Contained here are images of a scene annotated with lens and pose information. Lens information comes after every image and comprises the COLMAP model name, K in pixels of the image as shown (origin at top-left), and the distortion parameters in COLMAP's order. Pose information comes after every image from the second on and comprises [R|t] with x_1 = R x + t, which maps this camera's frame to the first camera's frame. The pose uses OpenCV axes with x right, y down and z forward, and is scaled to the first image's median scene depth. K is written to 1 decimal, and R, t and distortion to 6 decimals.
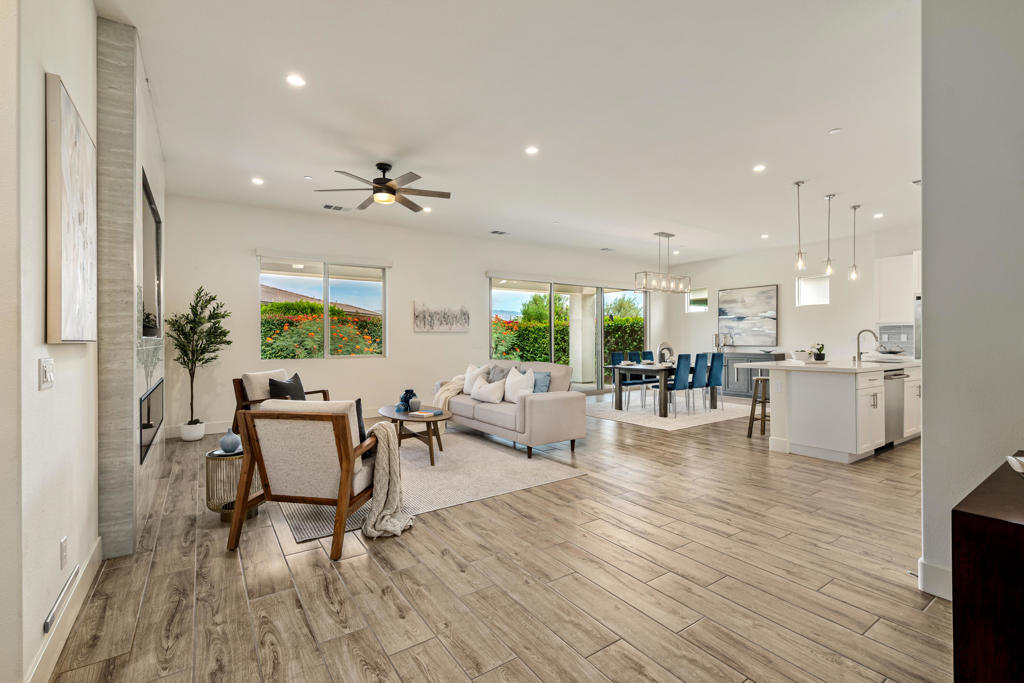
lens RADIAL K [[452.7, 0, 512.0], [0, 452.7, 339.6], [0, 0, 1]] dist [-0.000125, -0.000483]
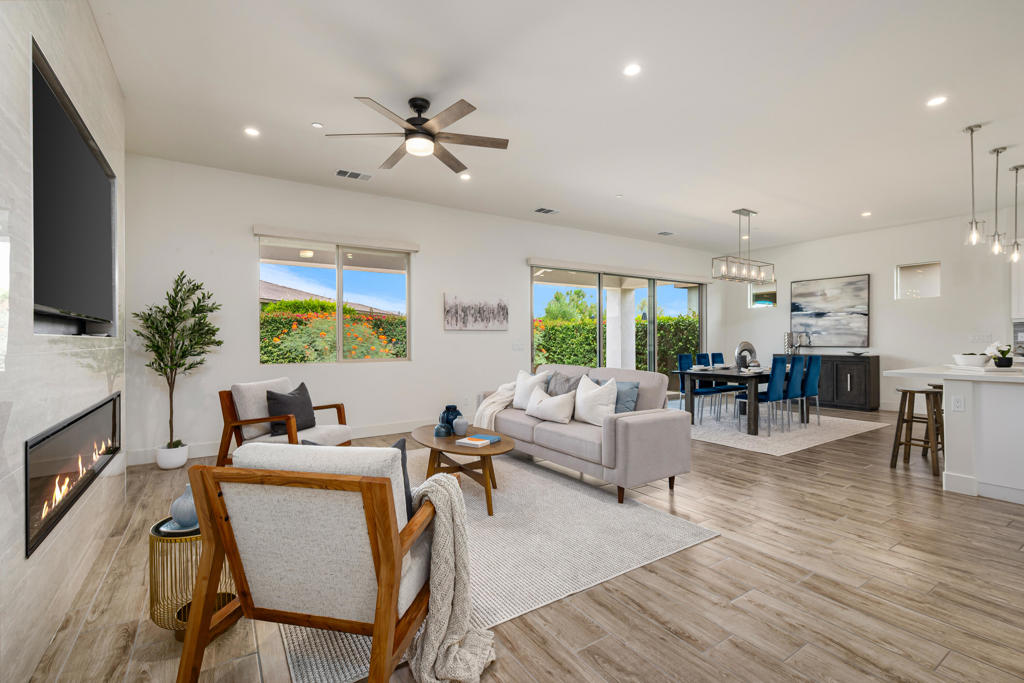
lens RADIAL K [[456.1, 0, 512.0], [0, 456.1, 341.5], [0, 0, 1]] dist [-0.001618, -0.000167]
pose [[0.999754, -0.000622, -0.022179, -0.099052], [0.000705, 0.999993, 0.003751, 0.001064], [0.022176, -0.003766, 0.999747, 0.223256]]
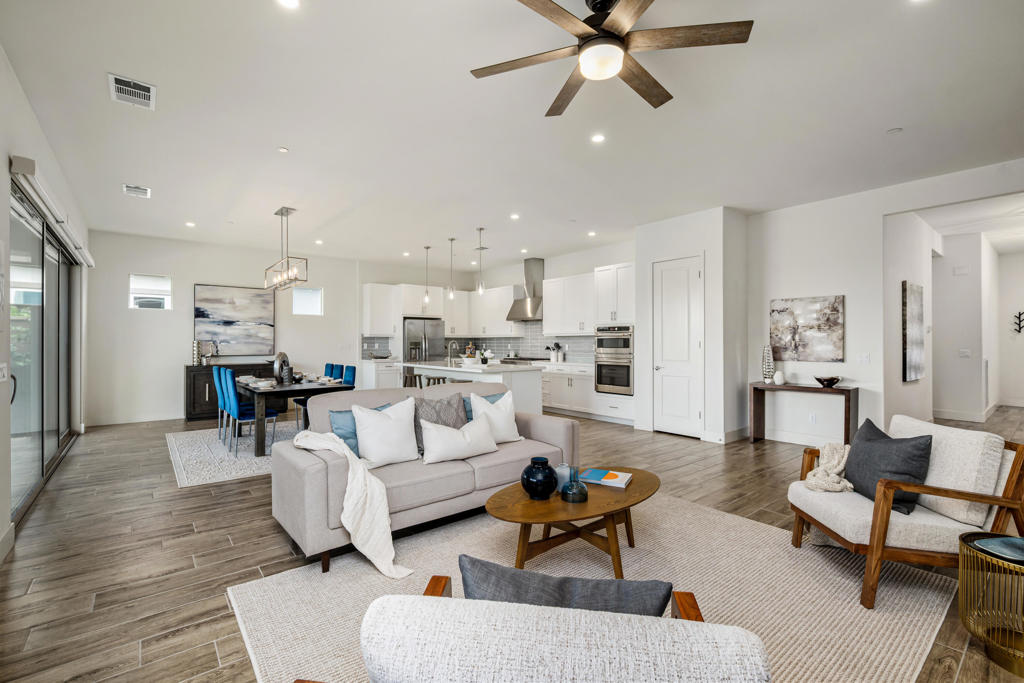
lens RADIAL K [[452.7, 0, 512.0], [0, 452.7, 339.6], [0, 0, 1]] dist [-0.000125, -0.000483]
pose [[-0.086250, 0.011372, 0.996209, -0.639808], [0.001171, 0.999935, -0.011313, -0.010098], [-0.996273, 0.000191, -0.086258, 0.967922]]
